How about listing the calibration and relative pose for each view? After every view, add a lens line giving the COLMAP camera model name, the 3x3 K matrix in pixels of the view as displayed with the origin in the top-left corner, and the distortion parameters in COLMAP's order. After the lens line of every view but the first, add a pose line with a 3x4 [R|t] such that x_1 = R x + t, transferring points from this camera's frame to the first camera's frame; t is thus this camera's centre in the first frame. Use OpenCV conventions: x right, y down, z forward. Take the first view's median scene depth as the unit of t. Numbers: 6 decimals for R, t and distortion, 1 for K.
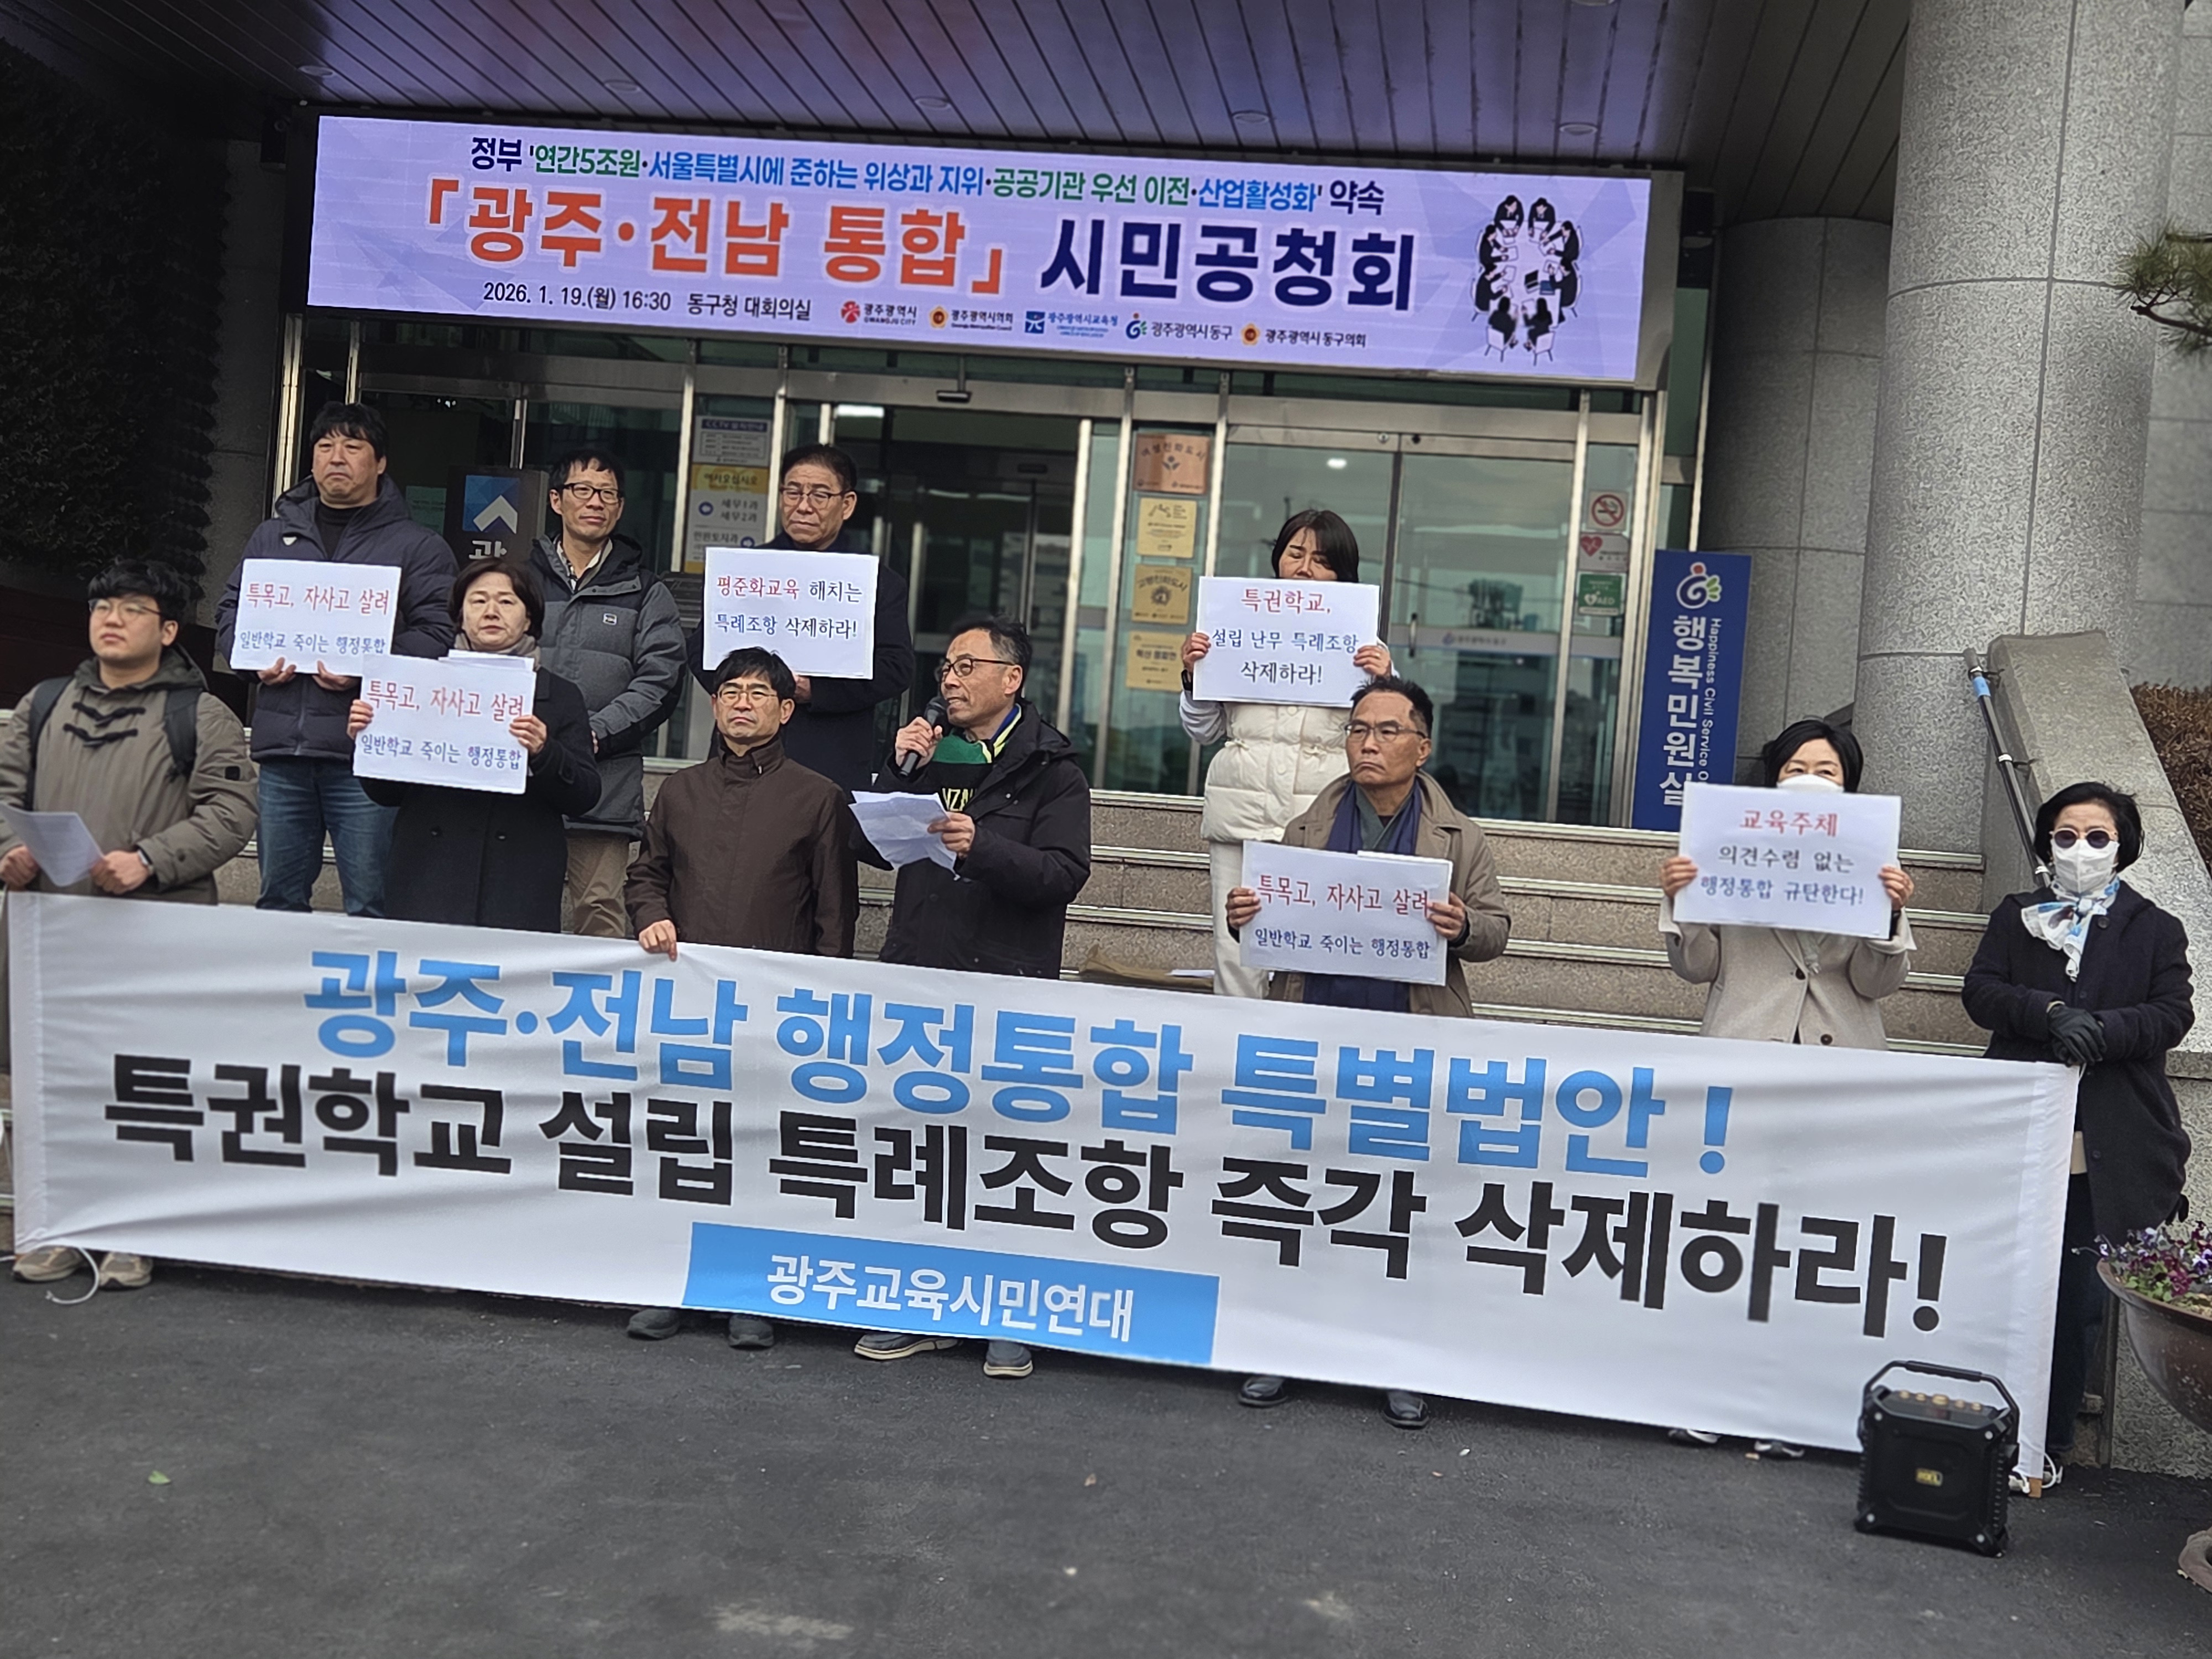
lens RADIAL K [[2886.8, 0, 1106.0], [0, 2886.8, 829.5], [0, 0, 1]] dist [0.126650, -0.028936]
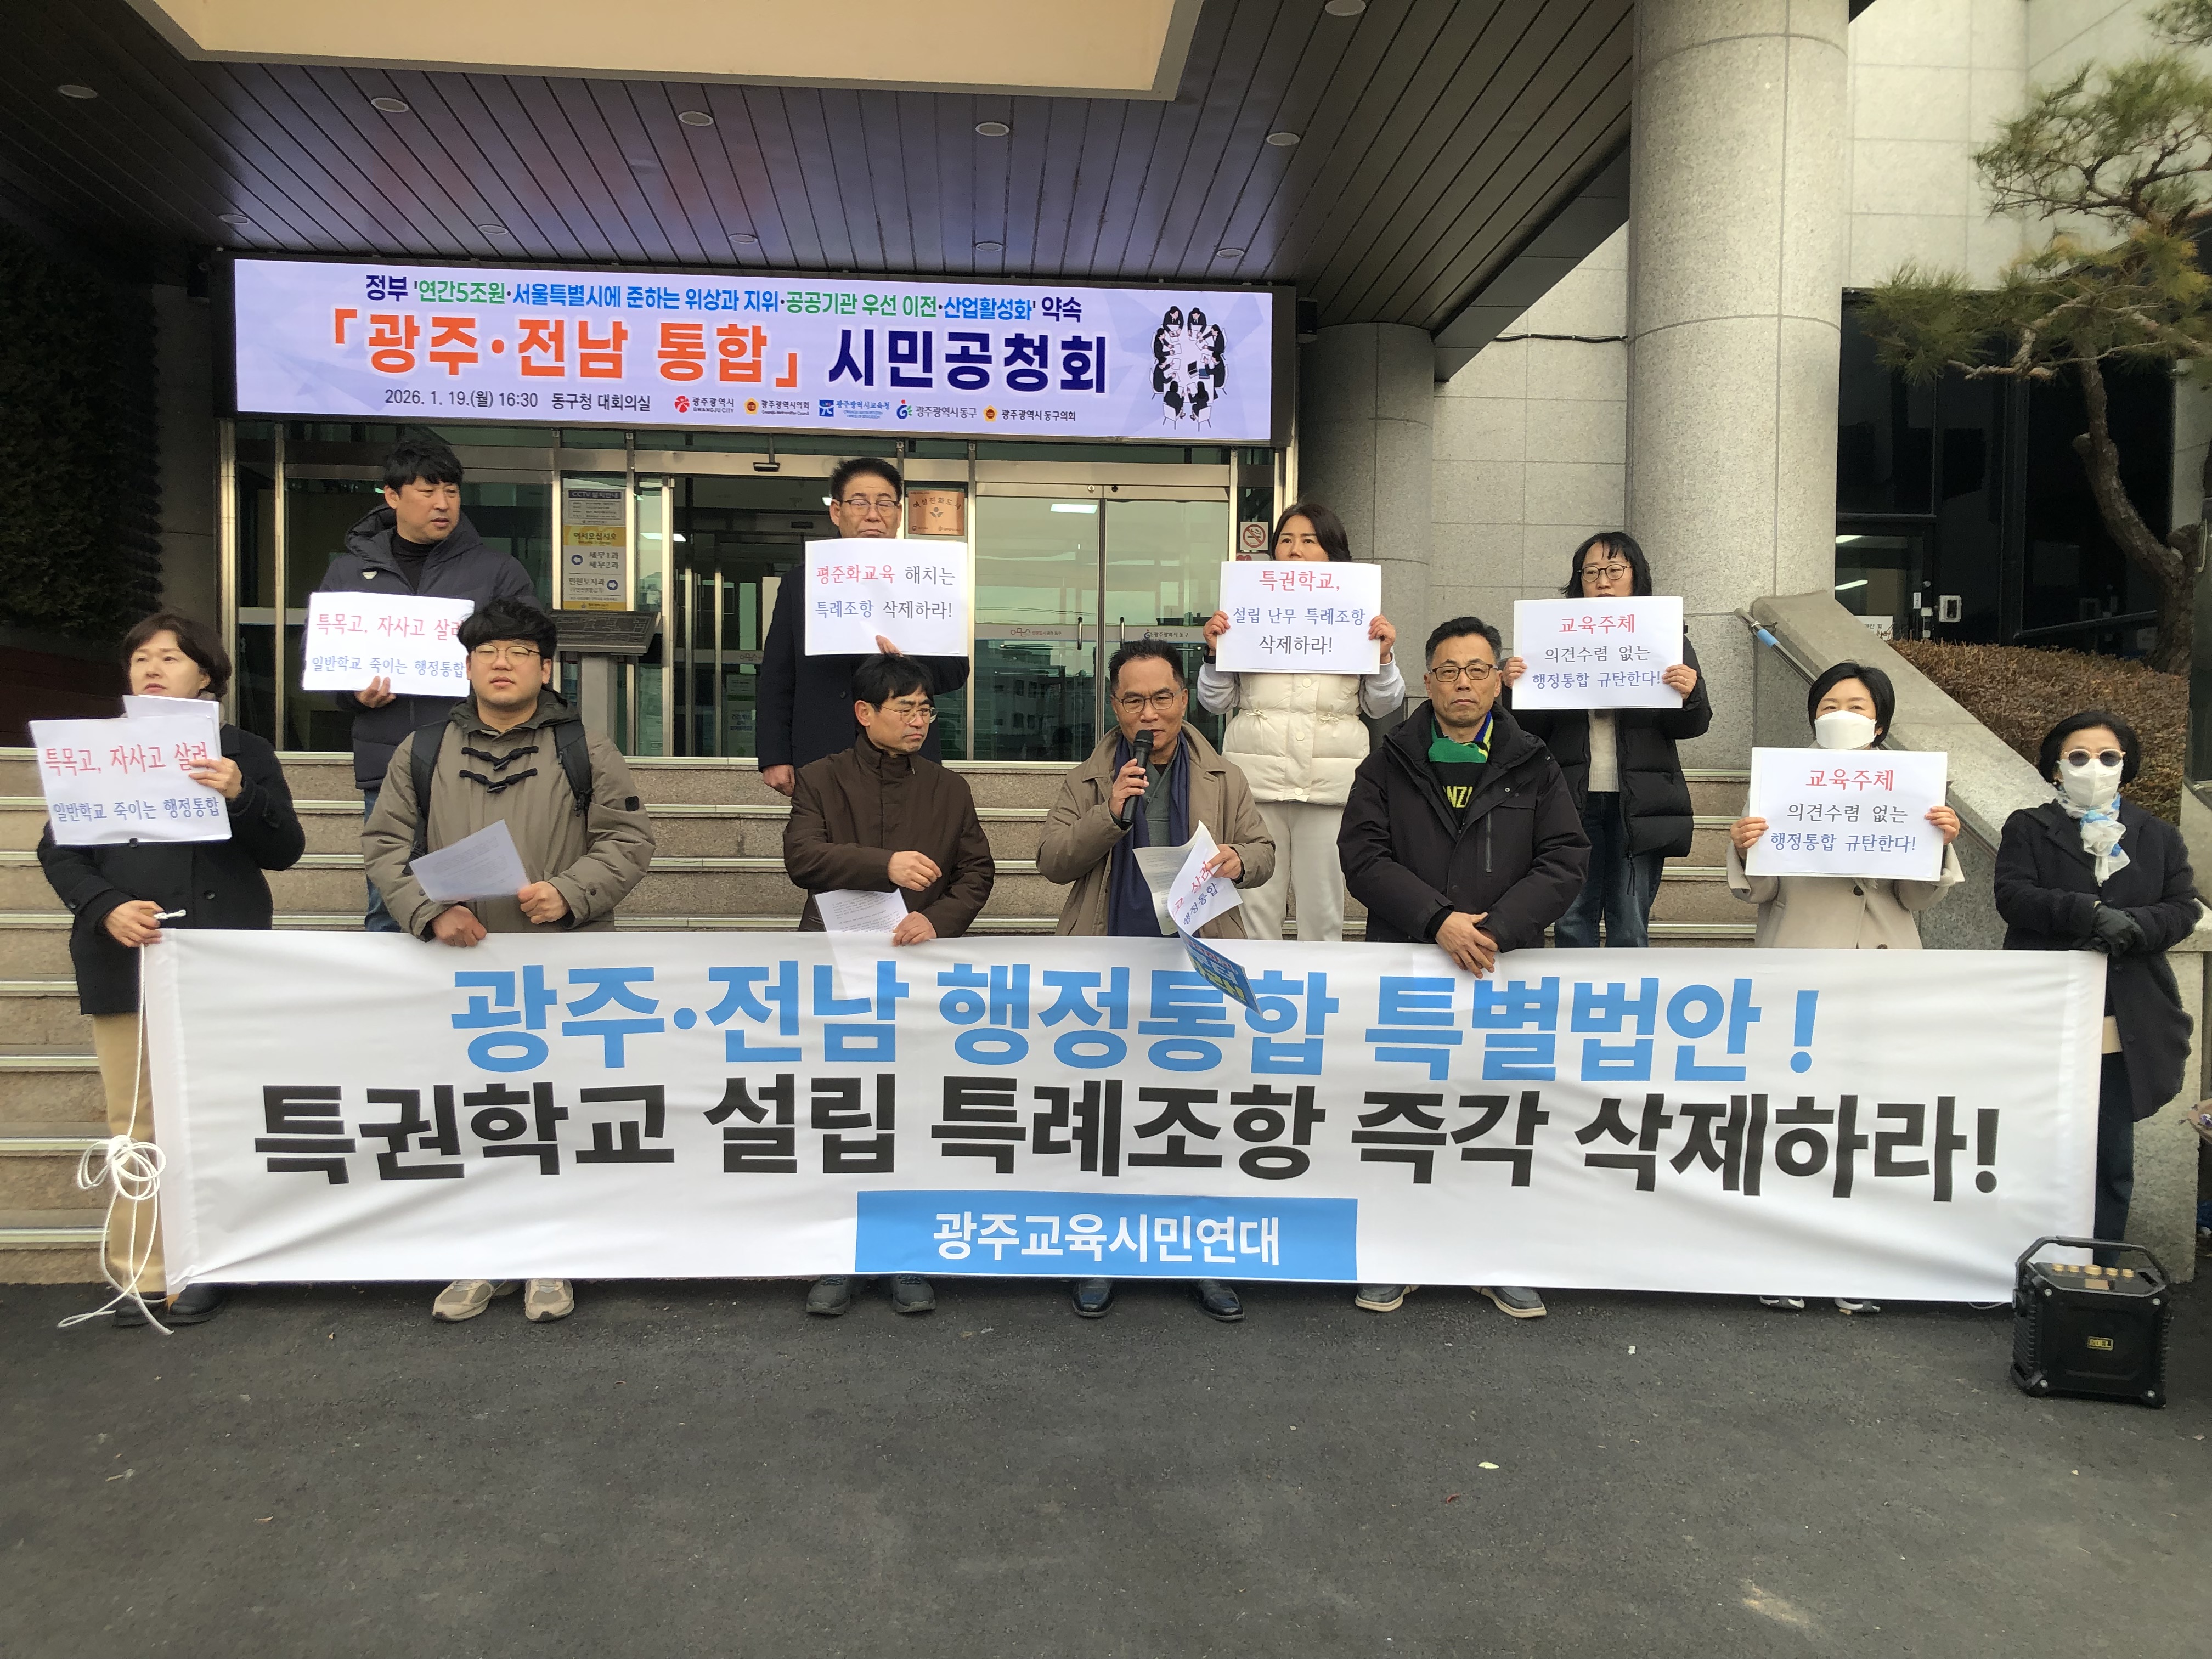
lens RADIAL K [[1832.7, 0, 1047.5], [0, 1832.7, 837.9], [0, 0, 1]] dist [0.066275, -0.056206]
pose [[0.982754, -0.065488, 0.172934, -0.084815], [0.059273, 0.997405, 0.040865, -0.007931], [-0.175162, -0.029910, 0.984085, 0.152315]]
